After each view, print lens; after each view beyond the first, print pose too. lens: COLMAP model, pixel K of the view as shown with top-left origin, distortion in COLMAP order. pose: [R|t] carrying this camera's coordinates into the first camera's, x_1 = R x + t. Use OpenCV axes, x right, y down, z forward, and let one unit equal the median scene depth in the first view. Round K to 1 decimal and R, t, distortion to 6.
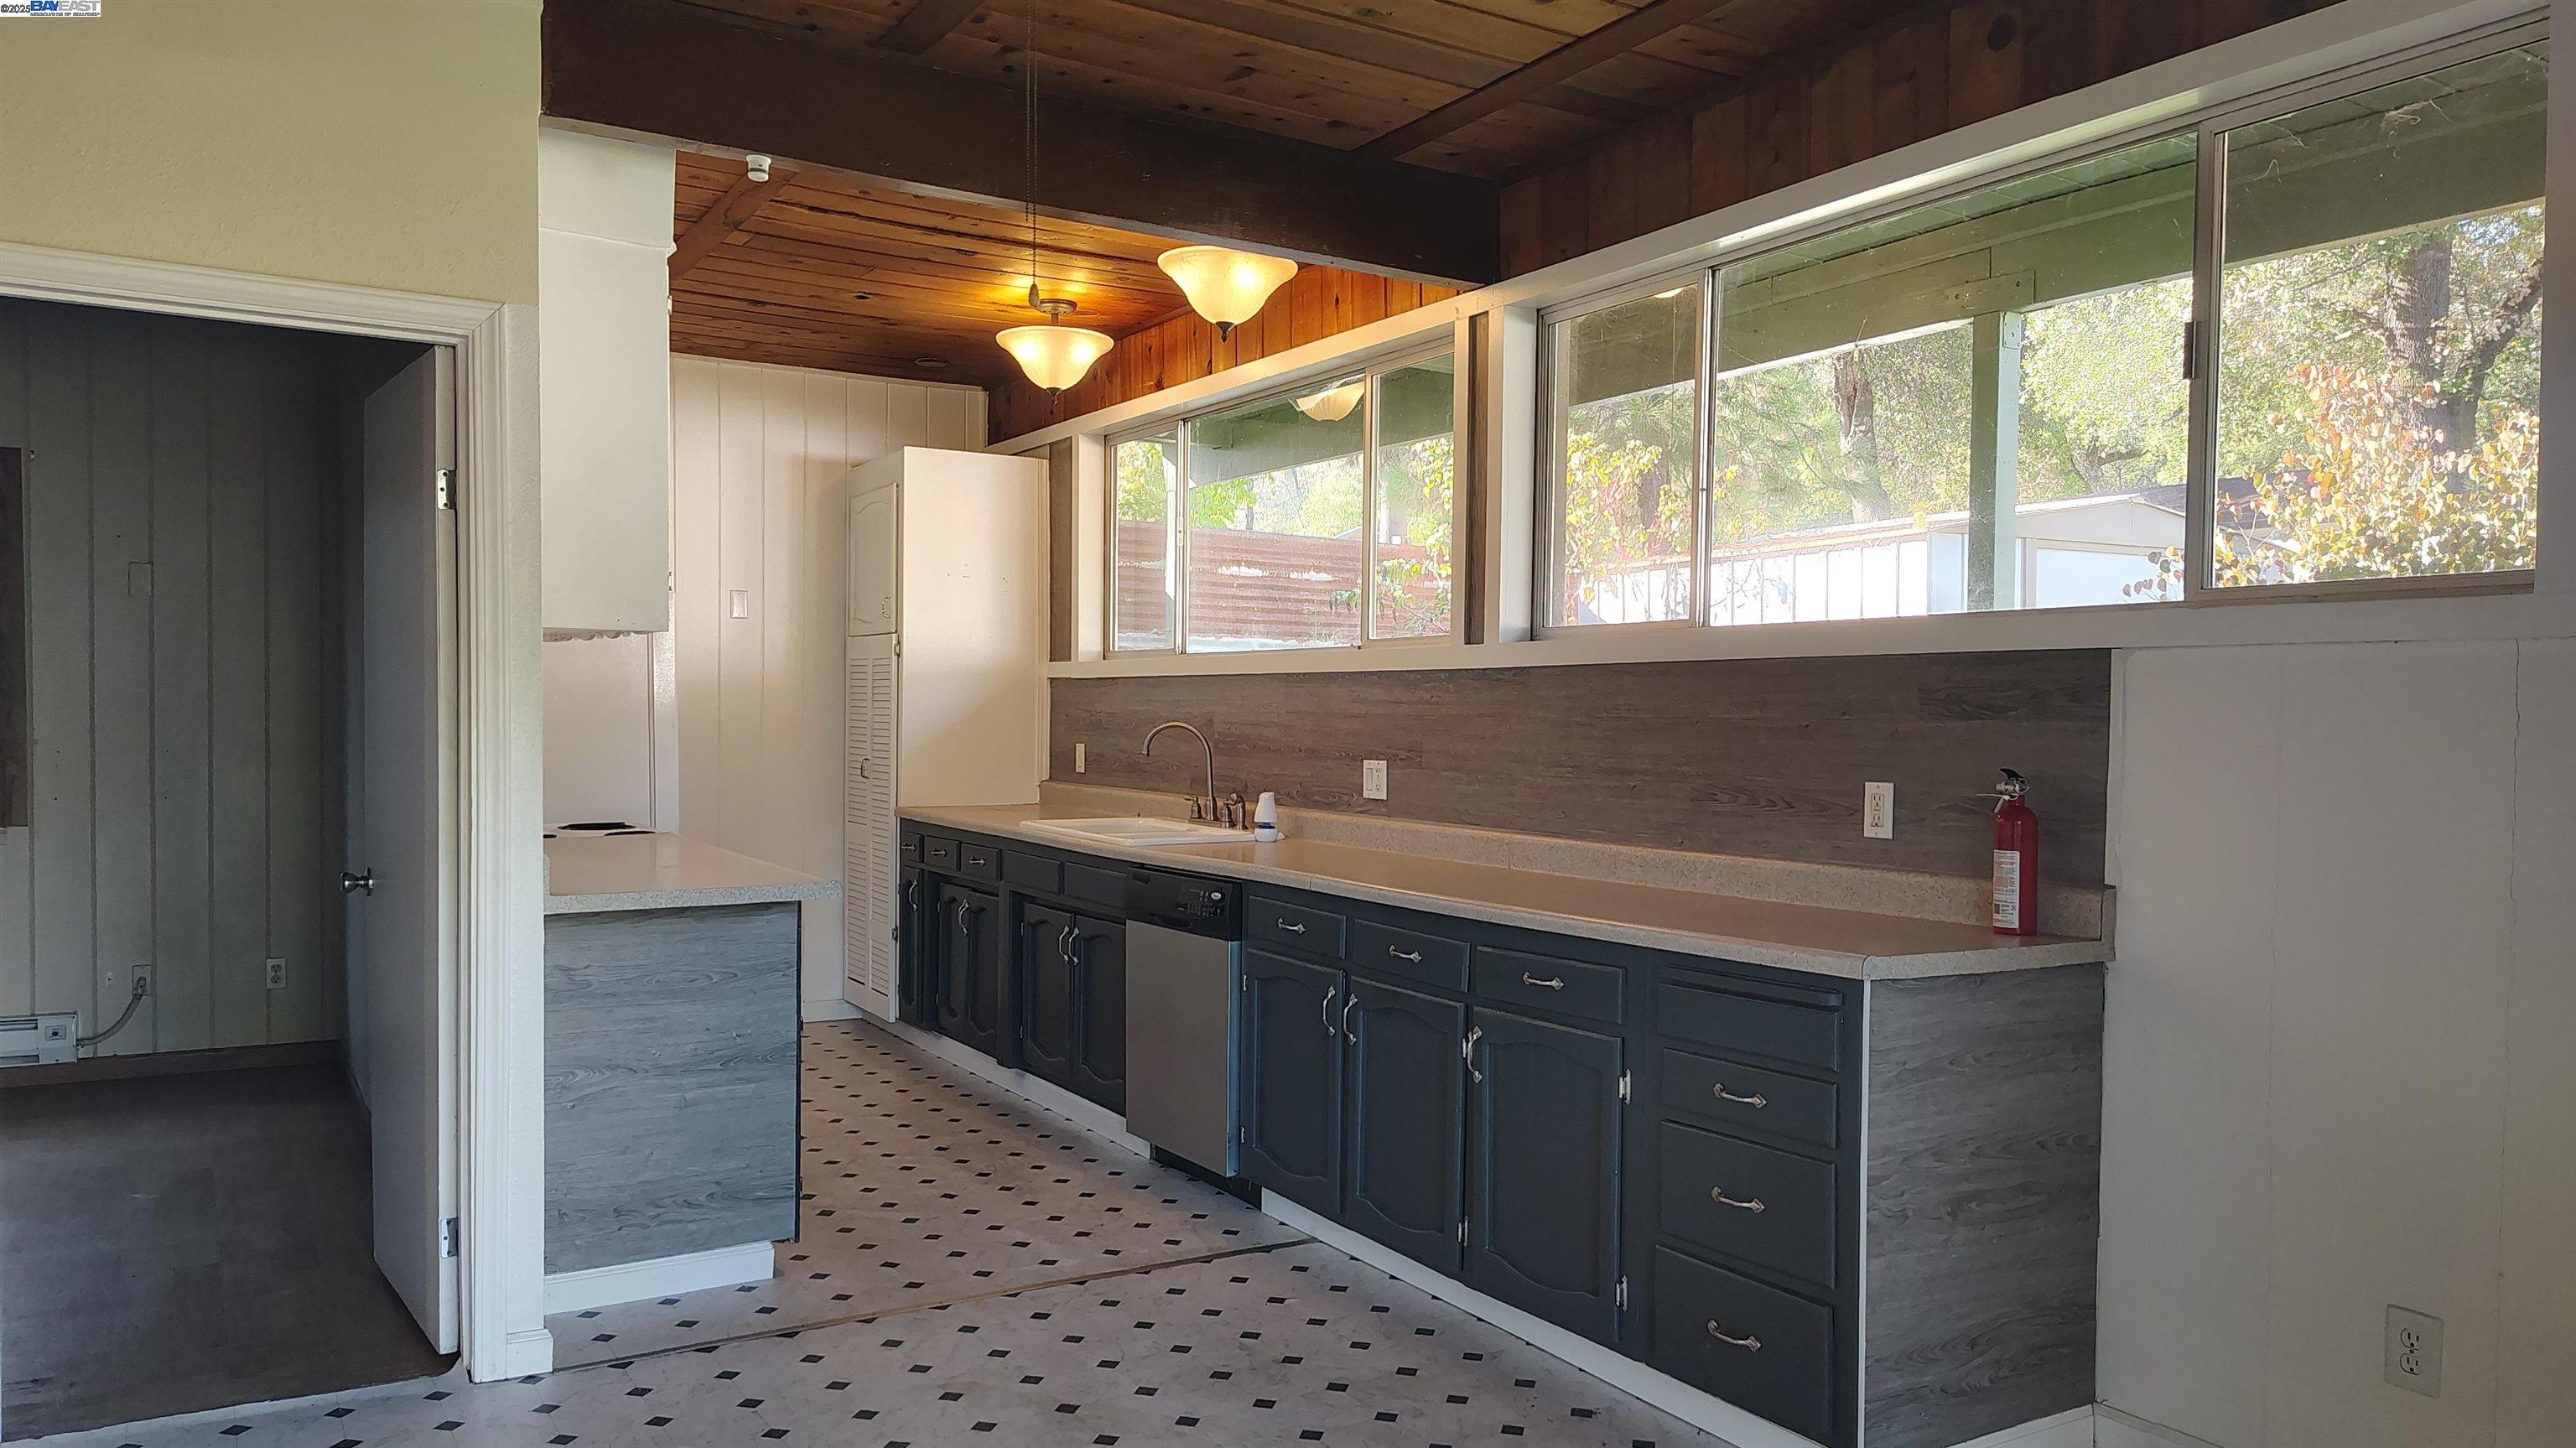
lens RADIAL K [[1774.6, 0, 1288.0], [0, 1774.6, 724.0], [0, 0, 1]] dist [0.047322, -0.063051]
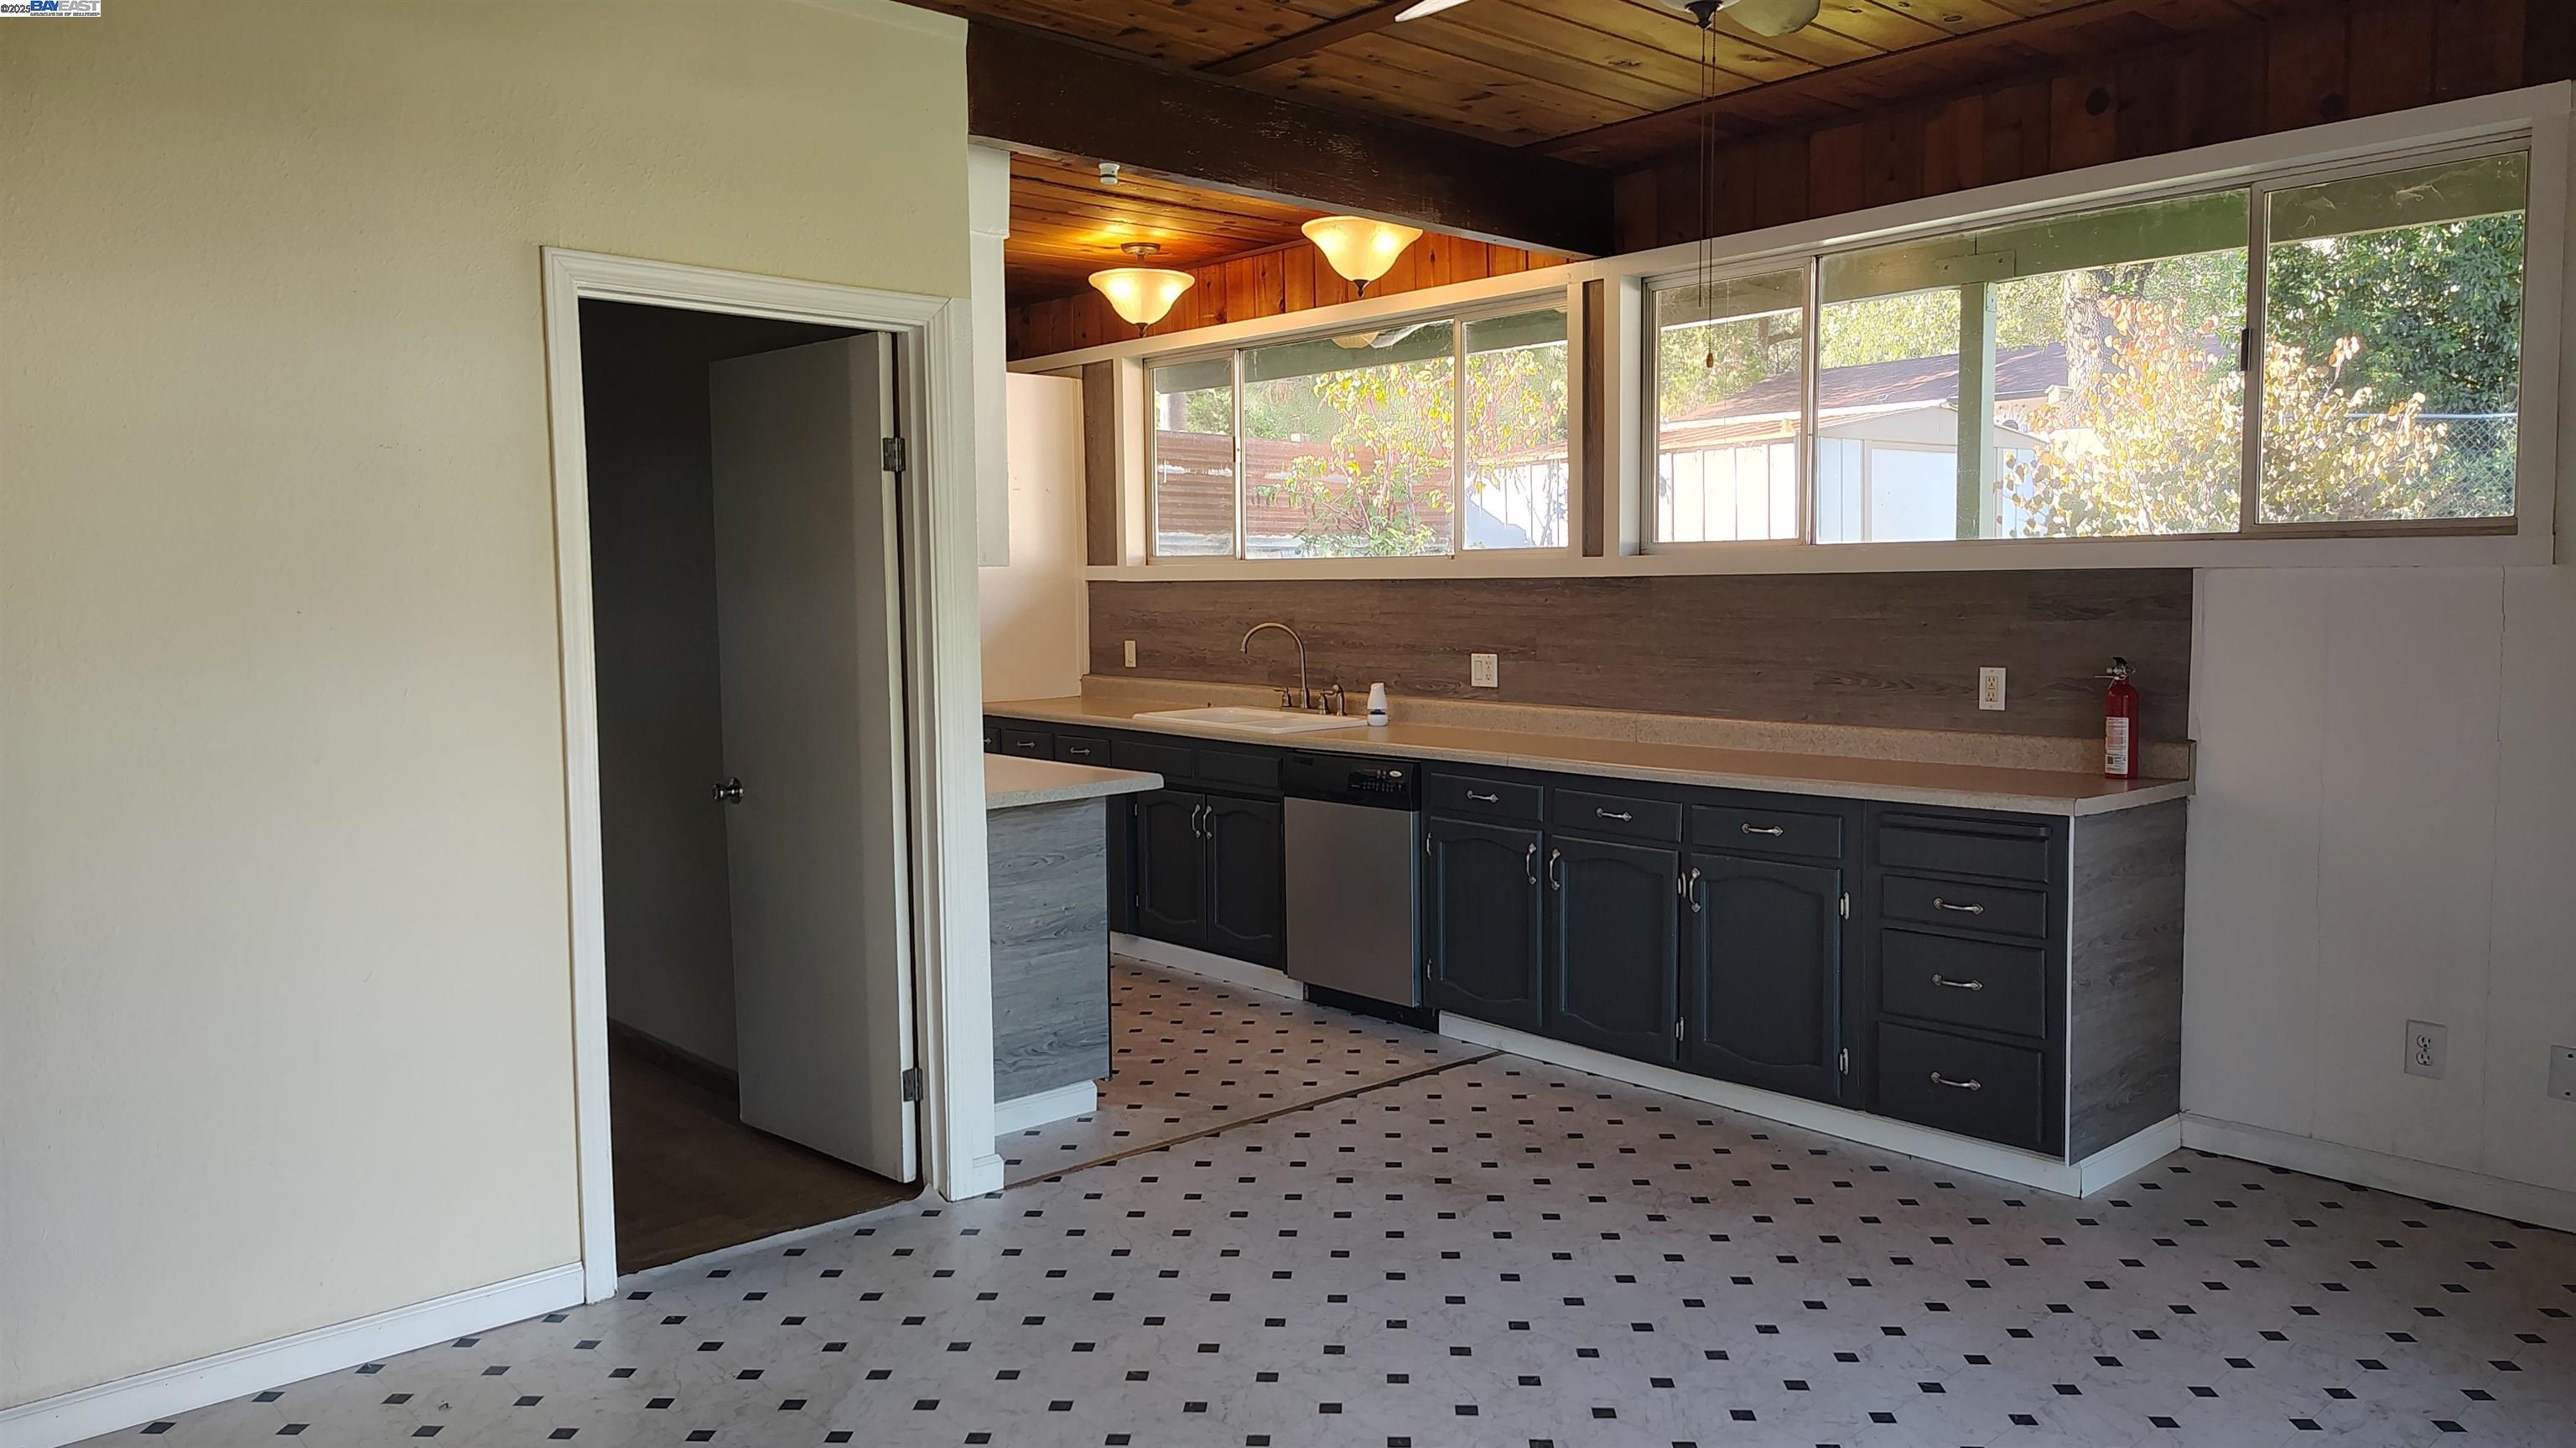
lens RADIAL K [[1773.2, 0, 1306.8], [0, 1773.2, 666.0], [0, 0, 1]] dist [0.009933, 0.004630]
pose [[0.982654, -0.029604, 0.183069, -0.350853], [0.021924, 0.998798, 0.043836, -0.032085], [-0.184147, -0.039062, 0.982122, -0.166478]]
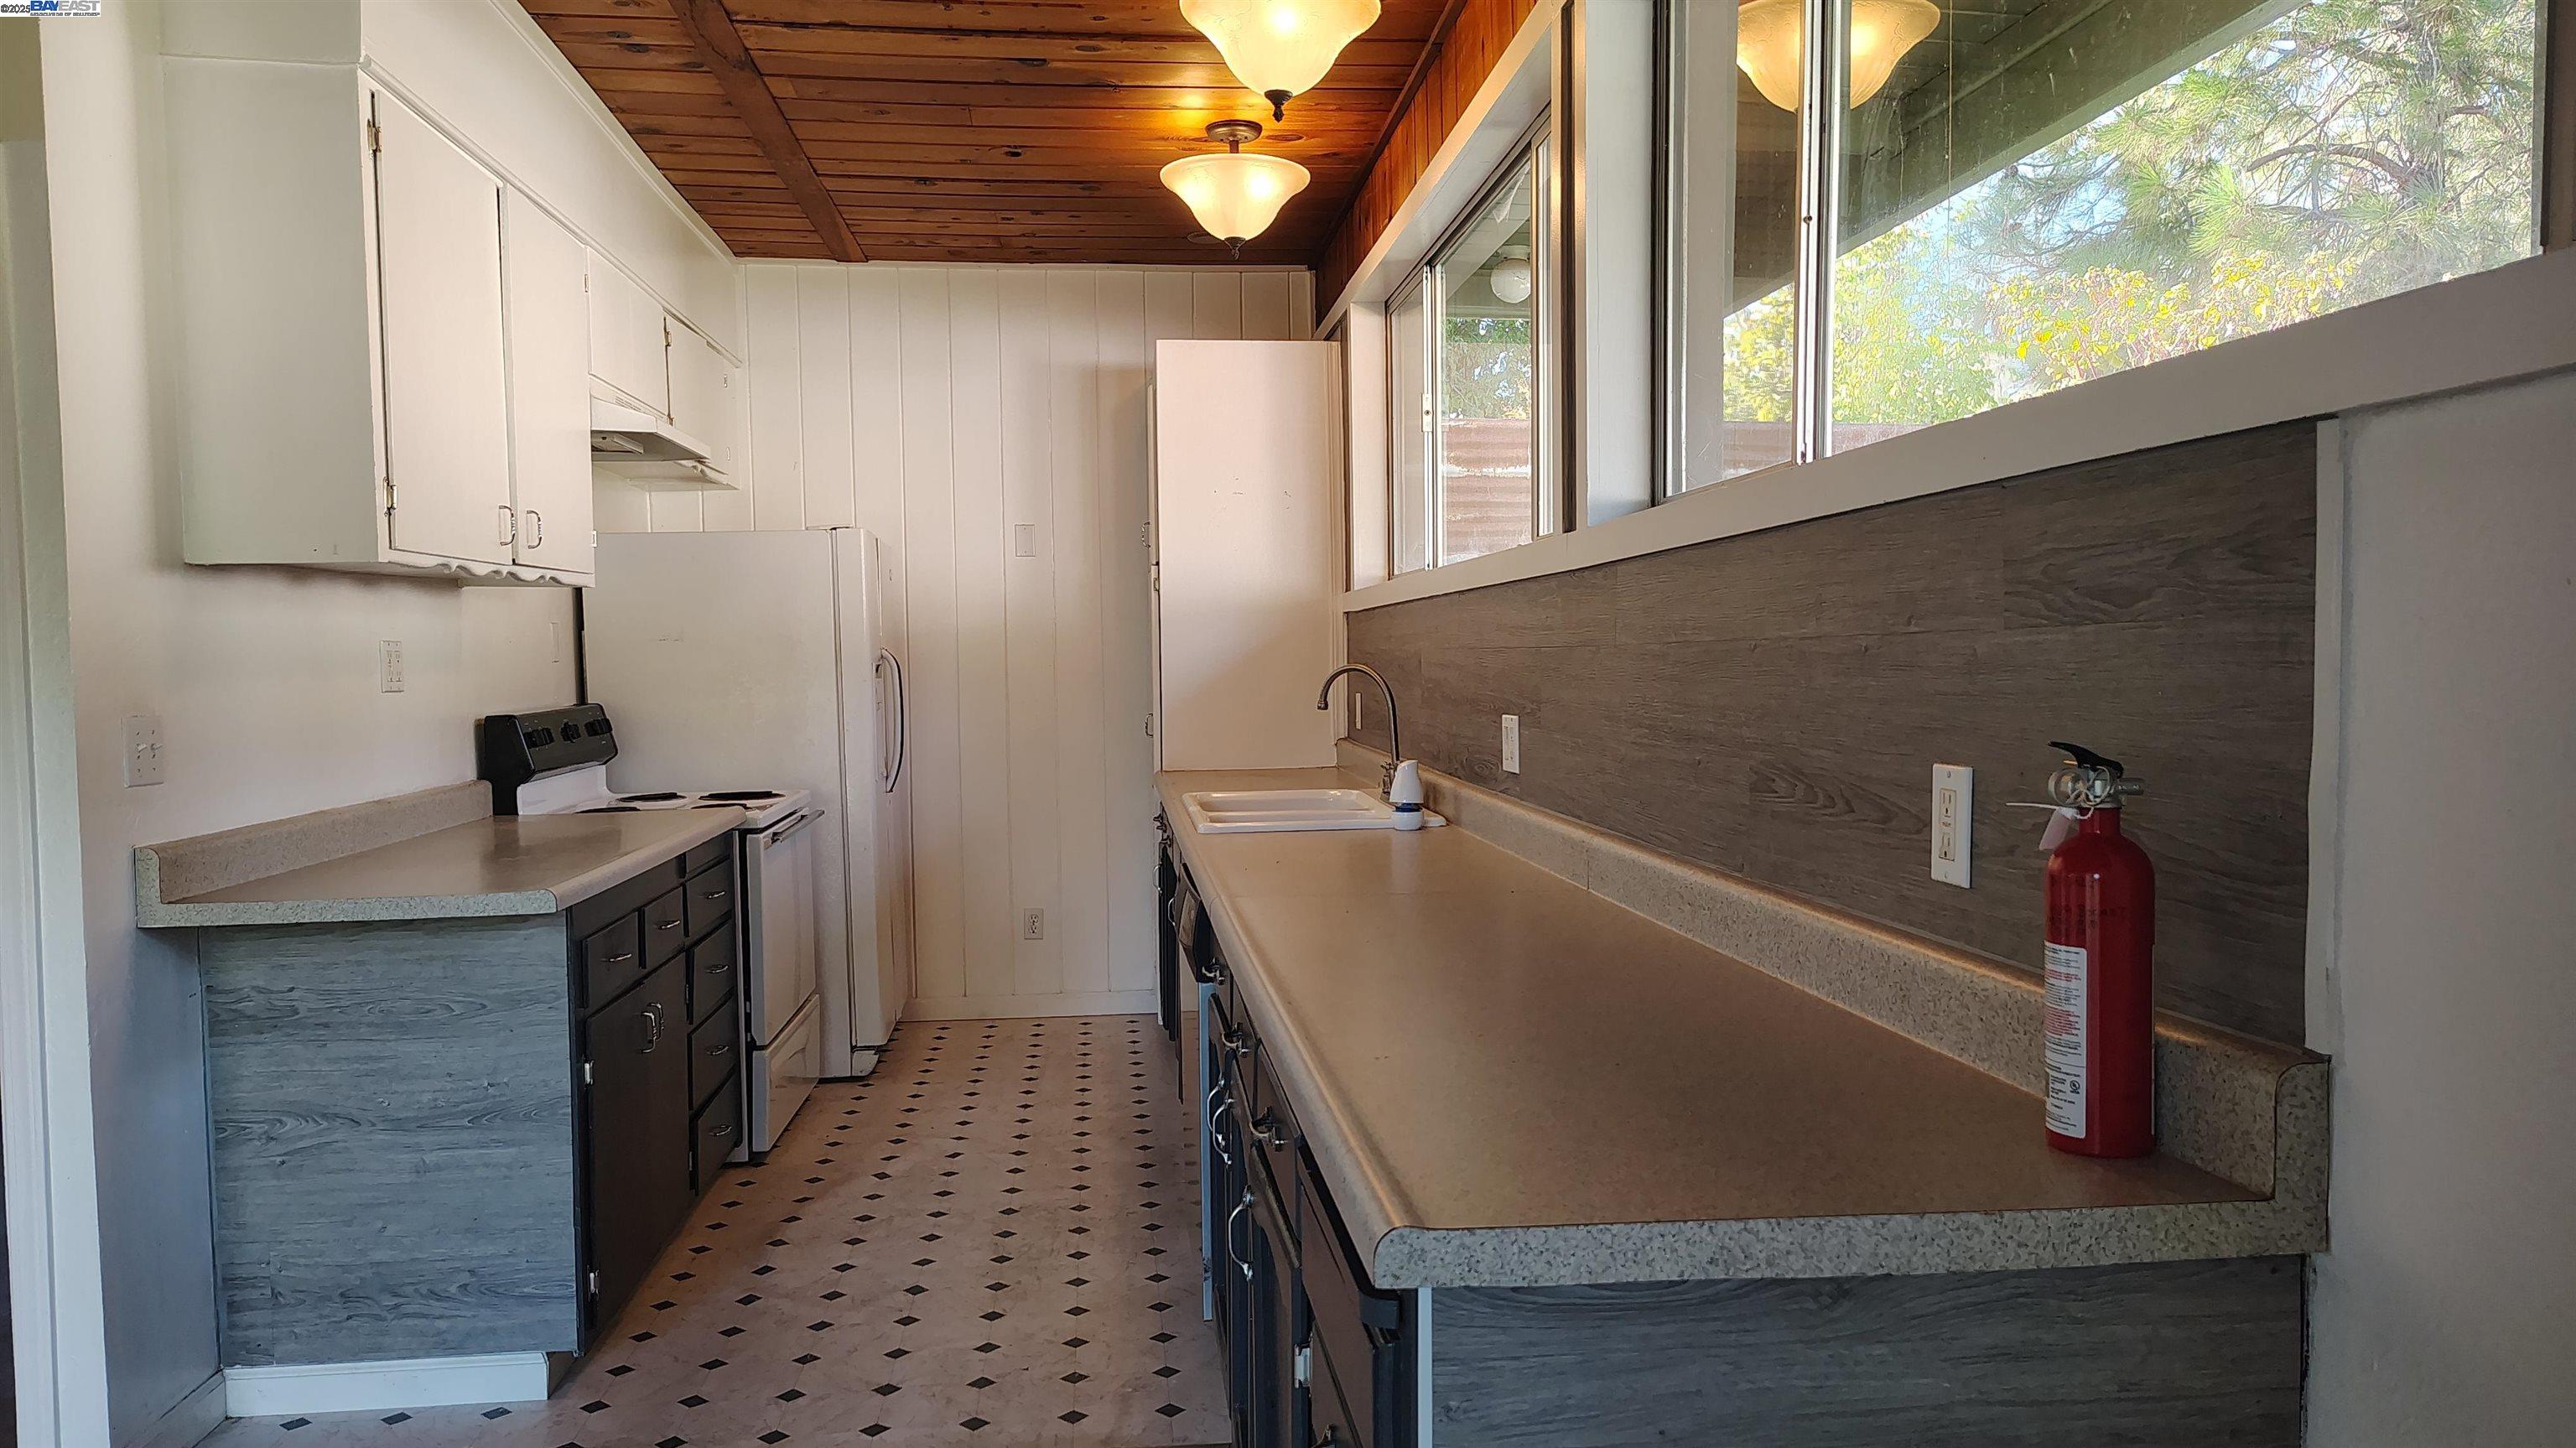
lens RADIAL K [[1778.5, 0, 1288.0], [0, 1778.5, 724.0], [0, 0, 1]] dist [0.082727, -0.131824]
pose [[0.905713, -0.006748, -0.423838, 0.324037], [0.020002, 0.999440, 0.026831, 0.005049], [0.423420, -0.032779, 0.905340, 0.433515]]
